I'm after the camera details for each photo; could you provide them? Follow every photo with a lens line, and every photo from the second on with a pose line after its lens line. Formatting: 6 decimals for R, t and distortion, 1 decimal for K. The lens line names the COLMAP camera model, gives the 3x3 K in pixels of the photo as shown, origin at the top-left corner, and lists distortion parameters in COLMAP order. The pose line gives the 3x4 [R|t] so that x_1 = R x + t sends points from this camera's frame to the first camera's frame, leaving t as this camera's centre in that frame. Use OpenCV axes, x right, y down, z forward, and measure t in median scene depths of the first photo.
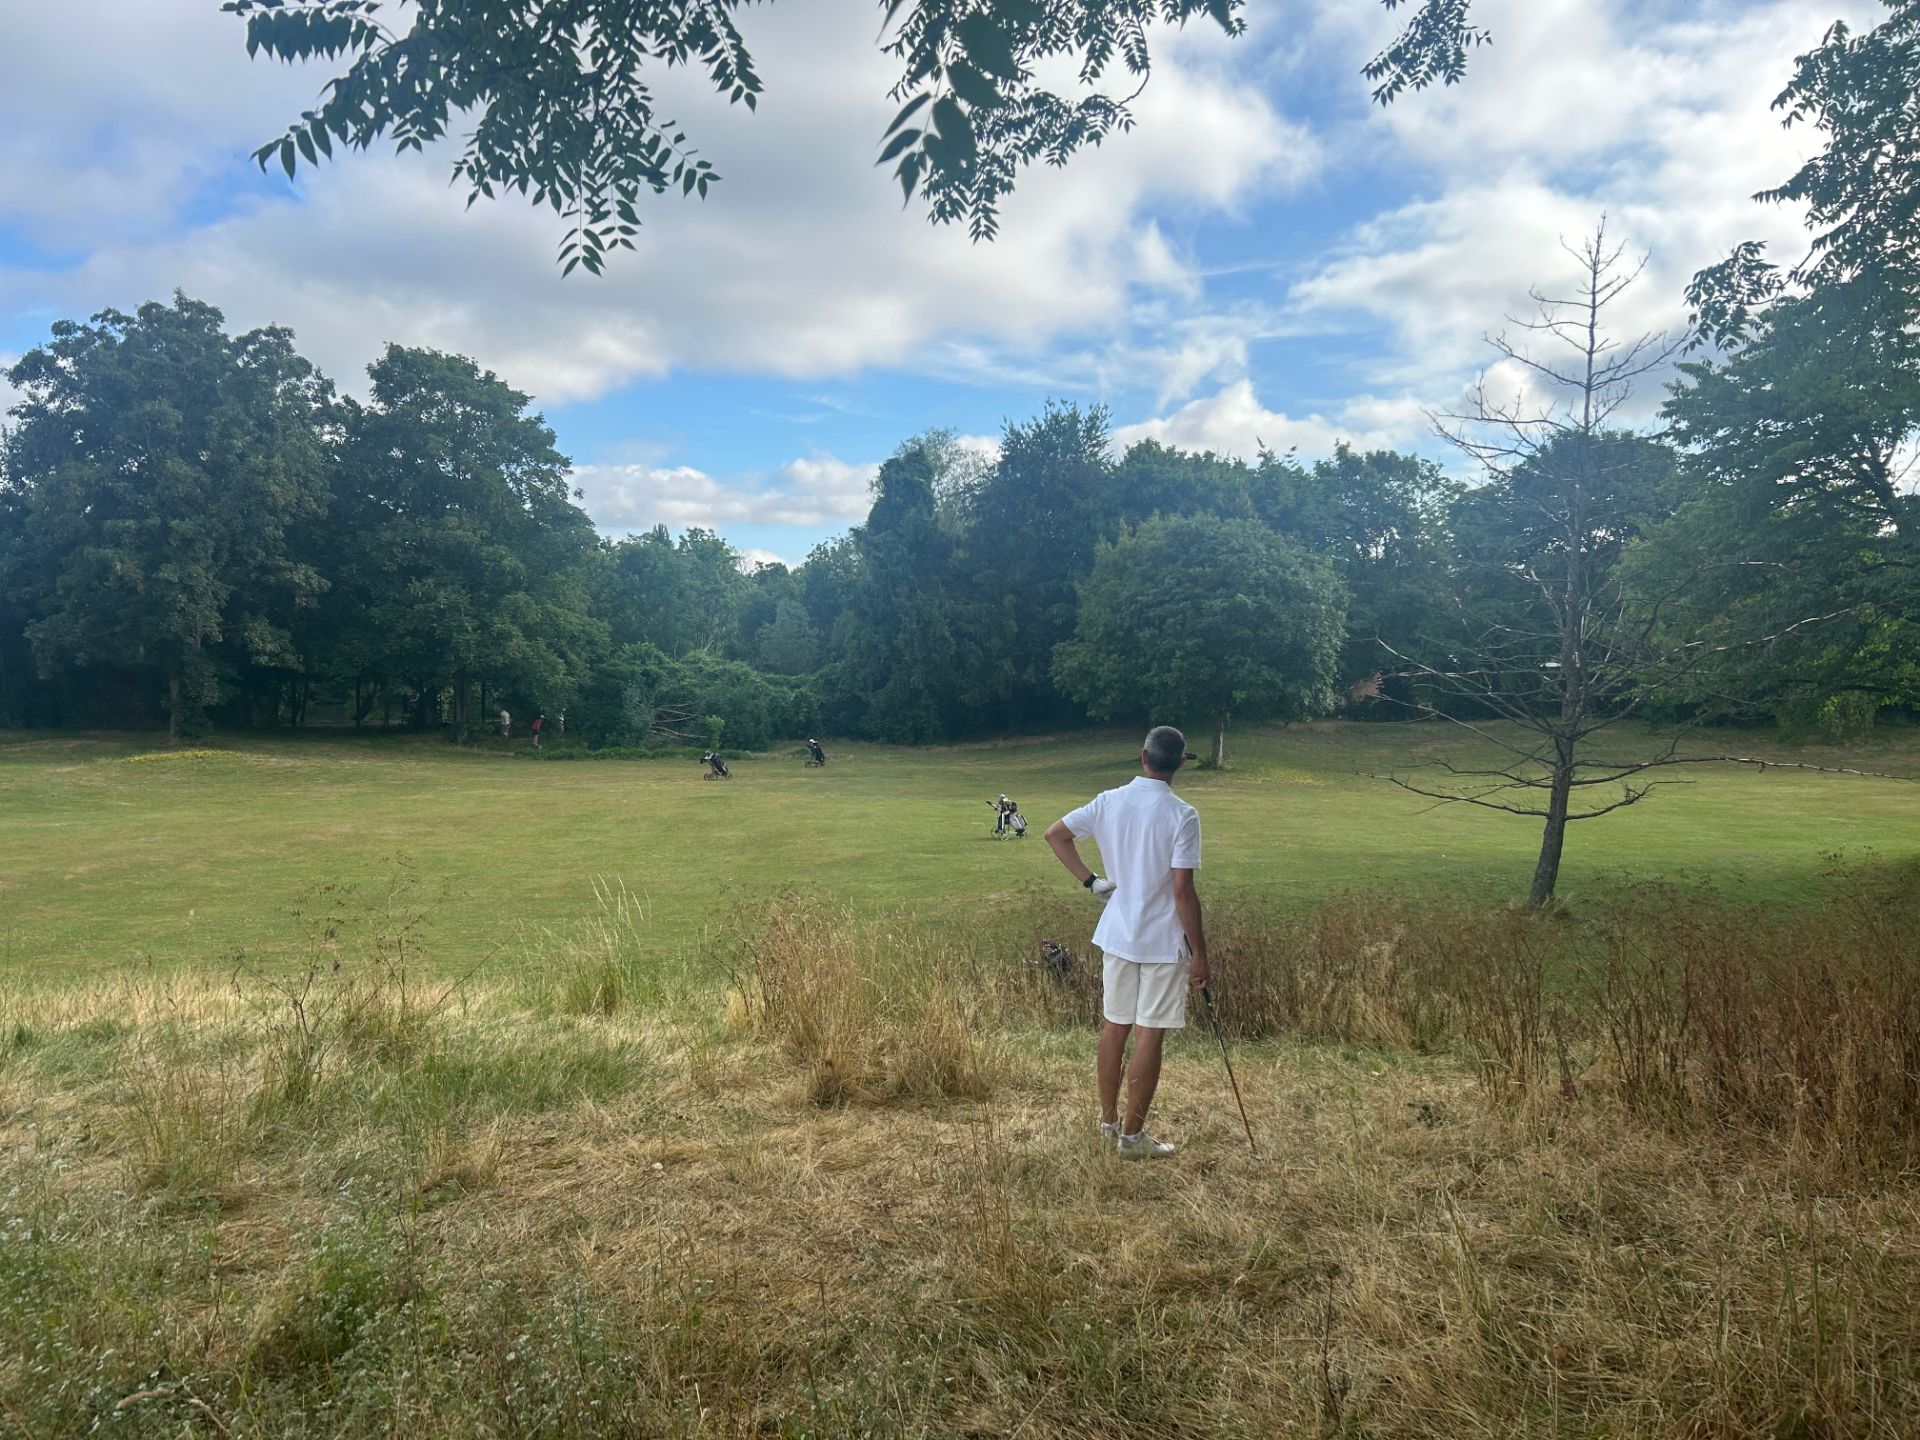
lens RADIAL K [[1460.9, 0, 959.6], [0, 1460.9, 730.4], [0, 0, 1]] dist [0.038523, -0.044221]
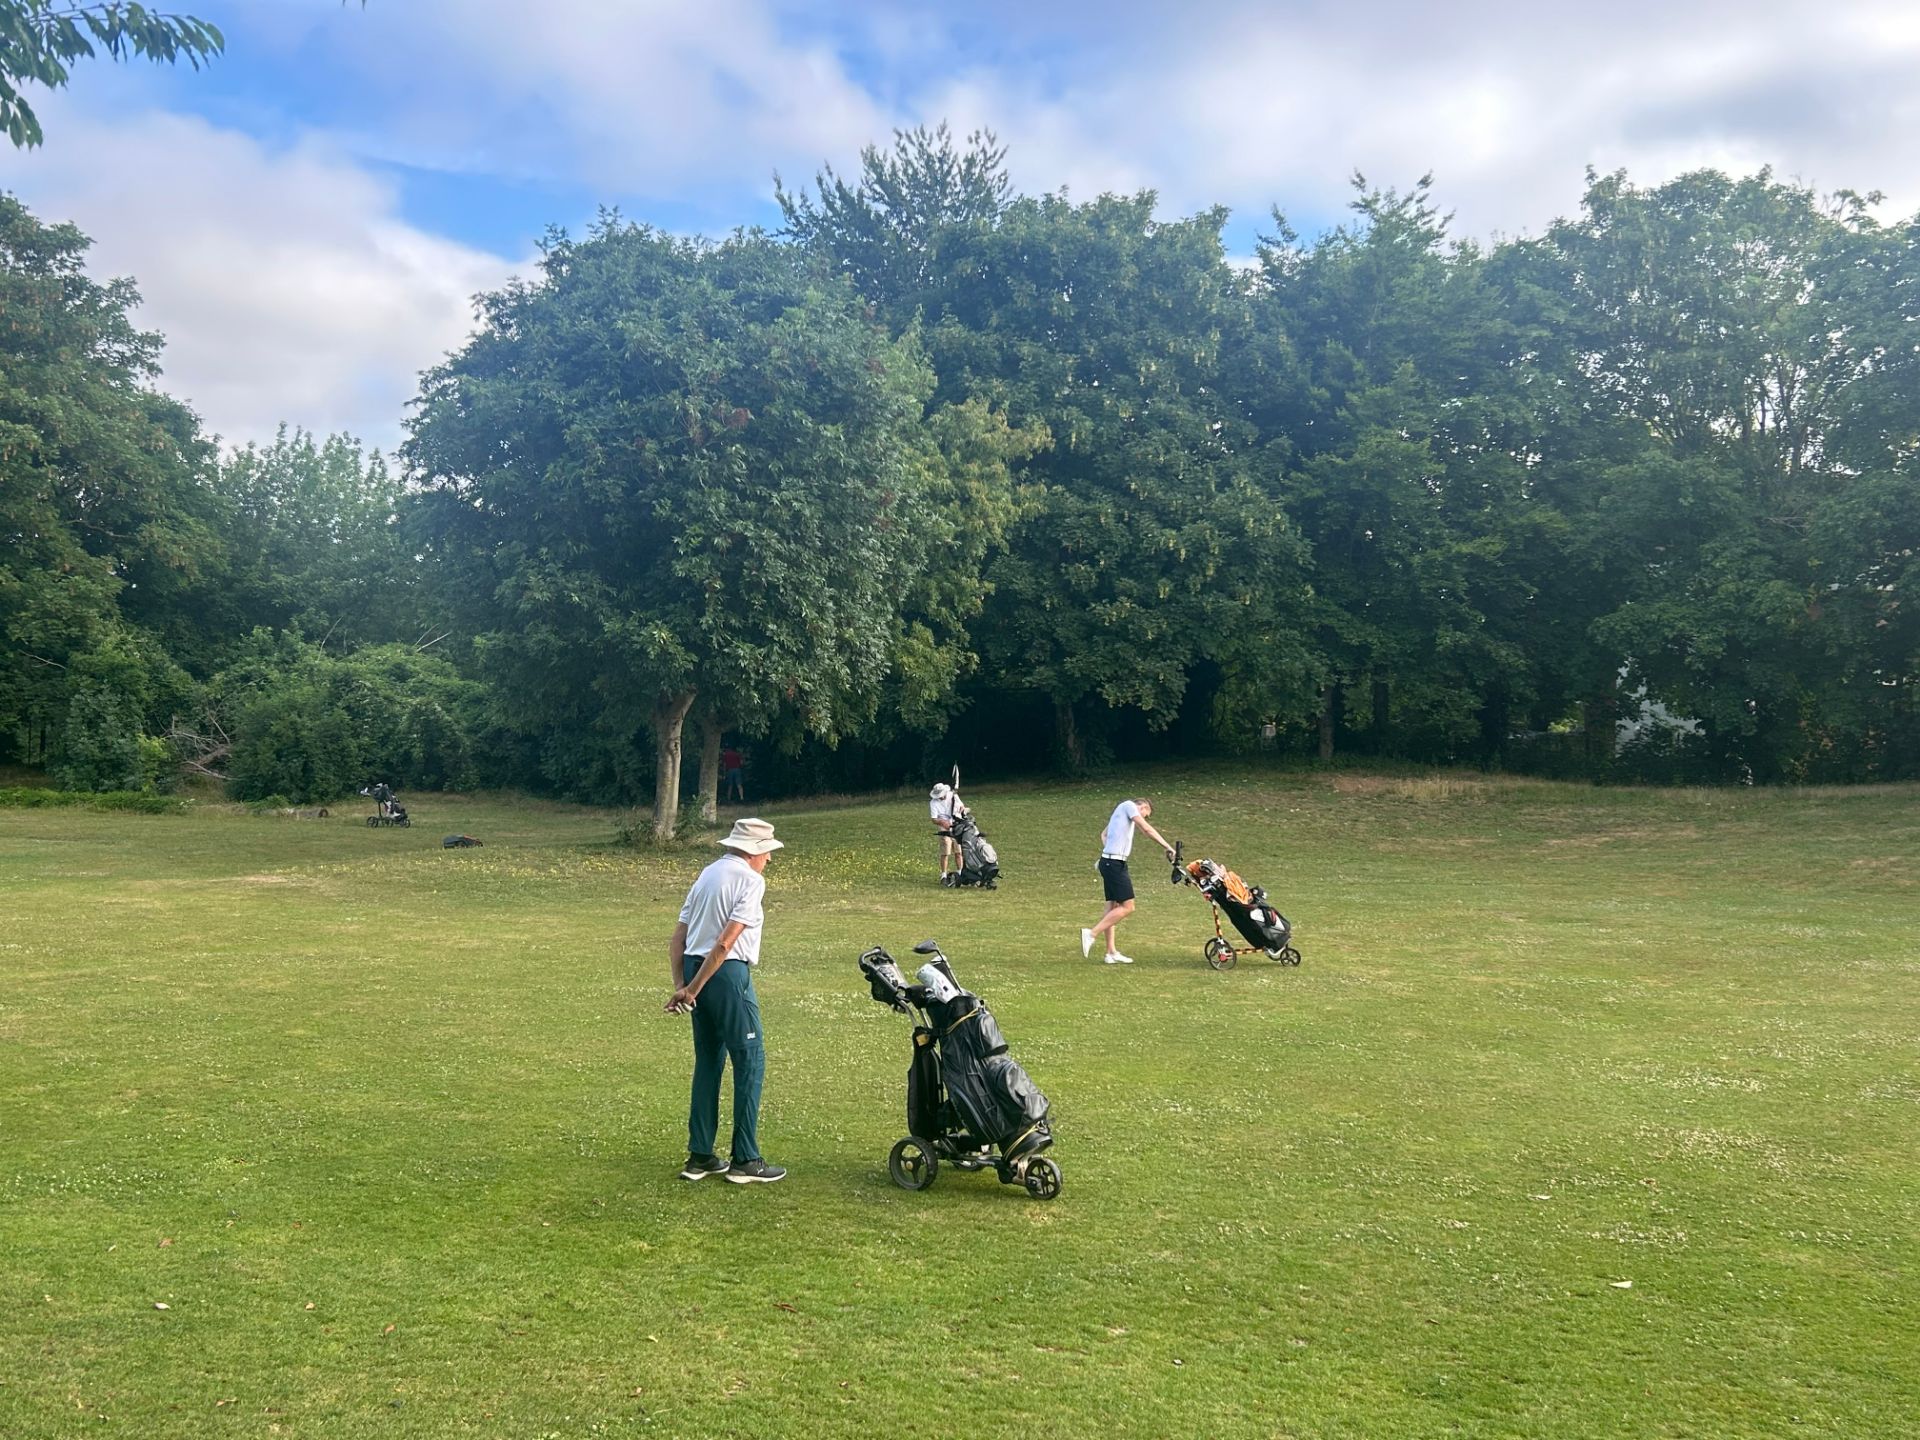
lens RADIAL K [[1738.3, 0, 962.4], [0, 1738.3, 723.4], [0, 0, 1]] dist [0.009103, 0.000000]
pose [[0.879759, 0.010016, -0.475314, 0.387855], [-0.041021, 0.997649, -0.054904, 0.010869], [0.473647, 0.067800, 0.878101, 0.506398]]
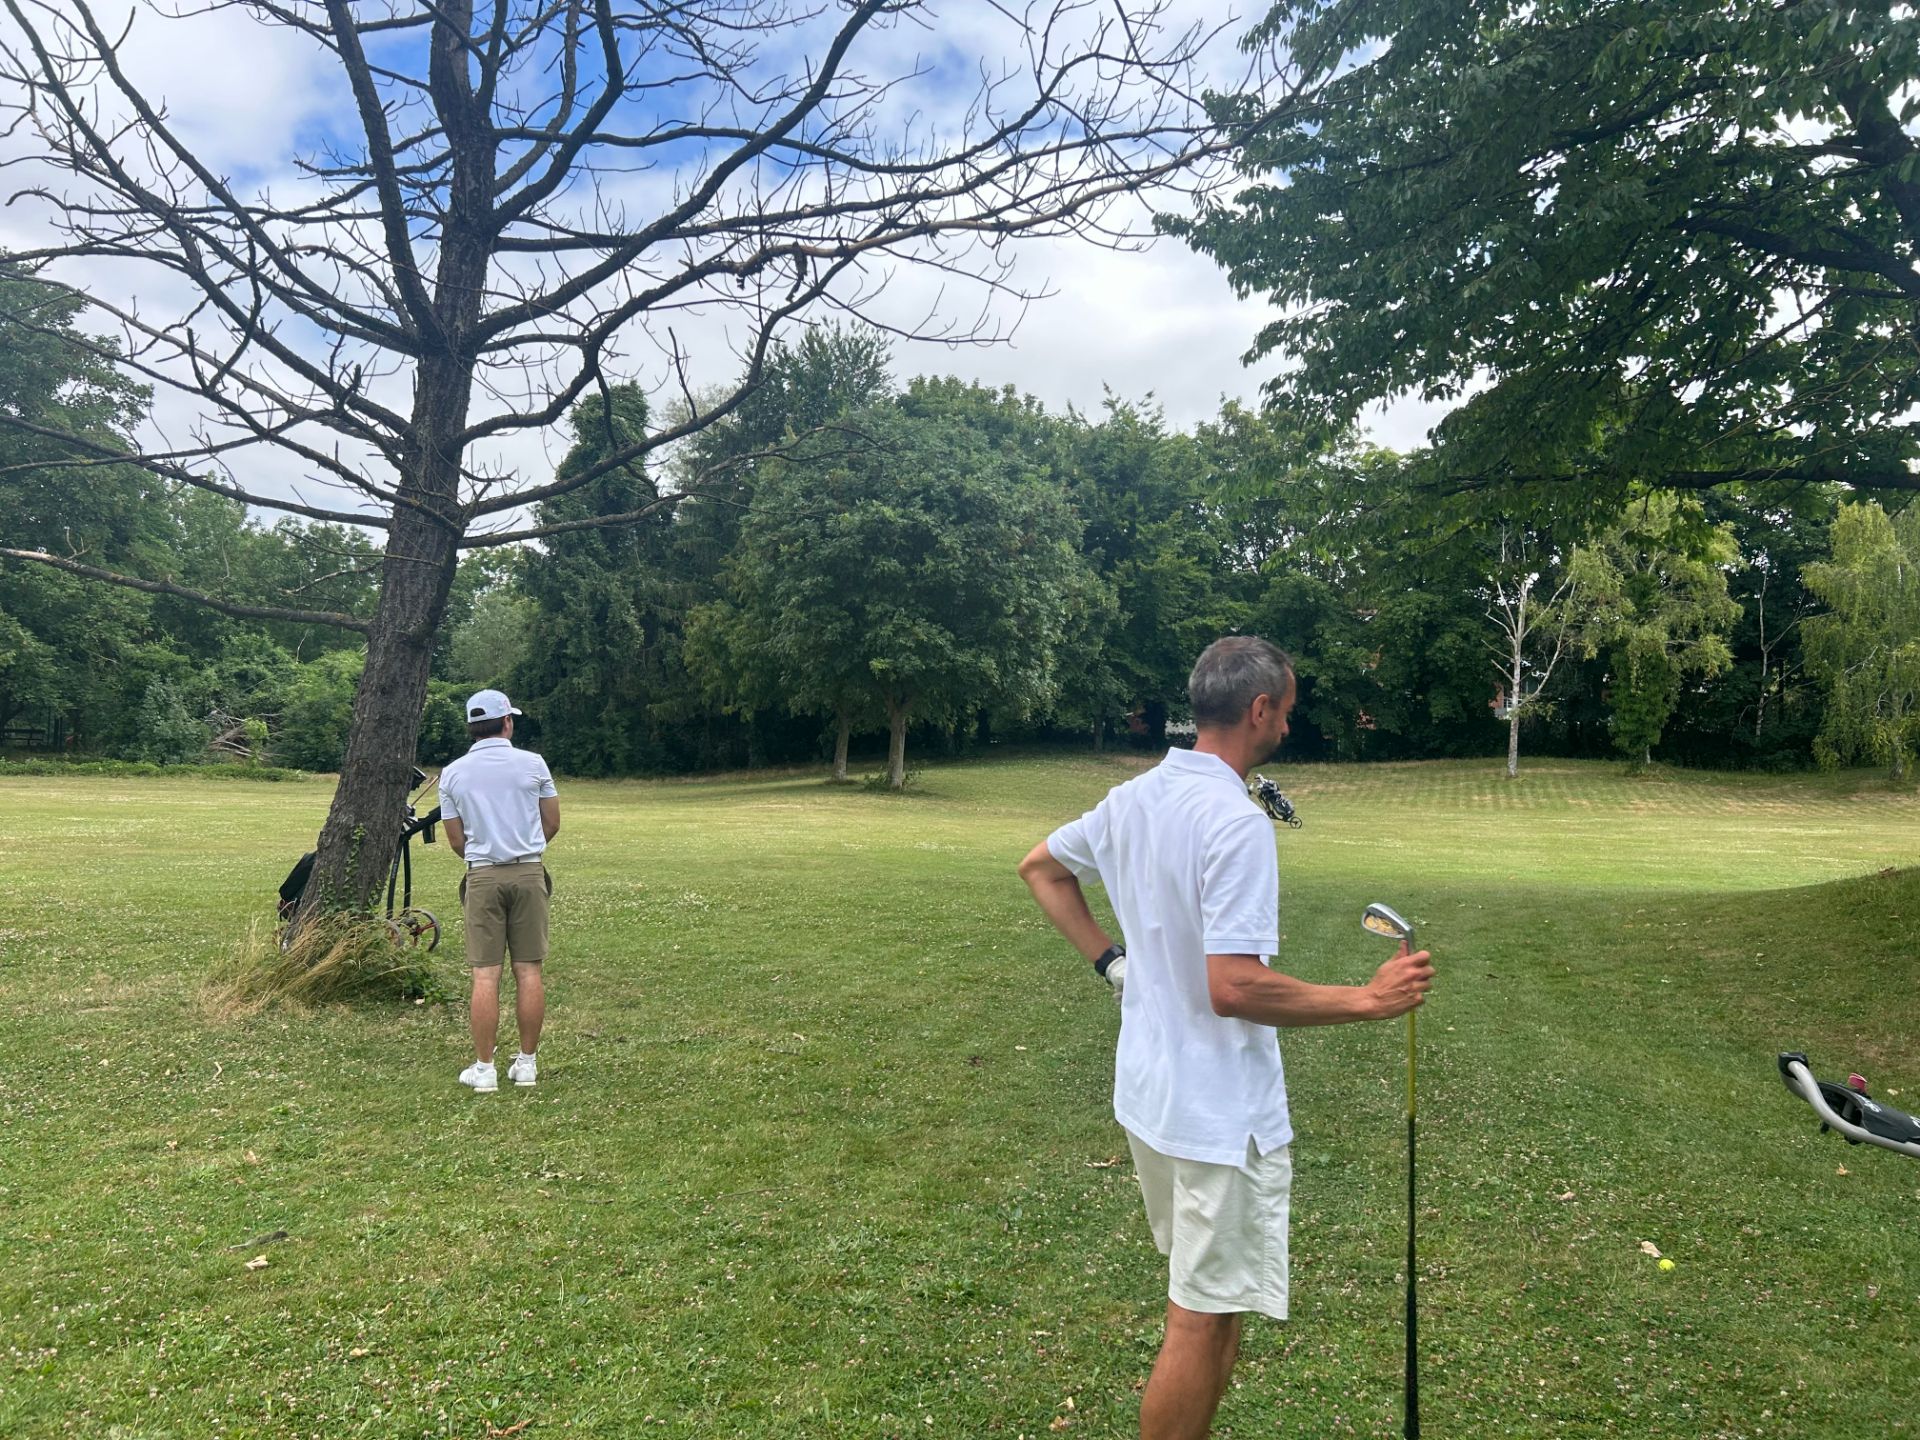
lens RADIAL K [[1460.9, 0, 950.5], [0, 1460.9, 705.4], [0, 0, 1]] dist [0.038523, -0.044221]
pose [[0.996353, 0.020242, -0.082889, 0.206822], [-0.027726, 0.995542, -0.090155, 0.036996], [0.080695, 0.092124, 0.992472, 0.288591]]
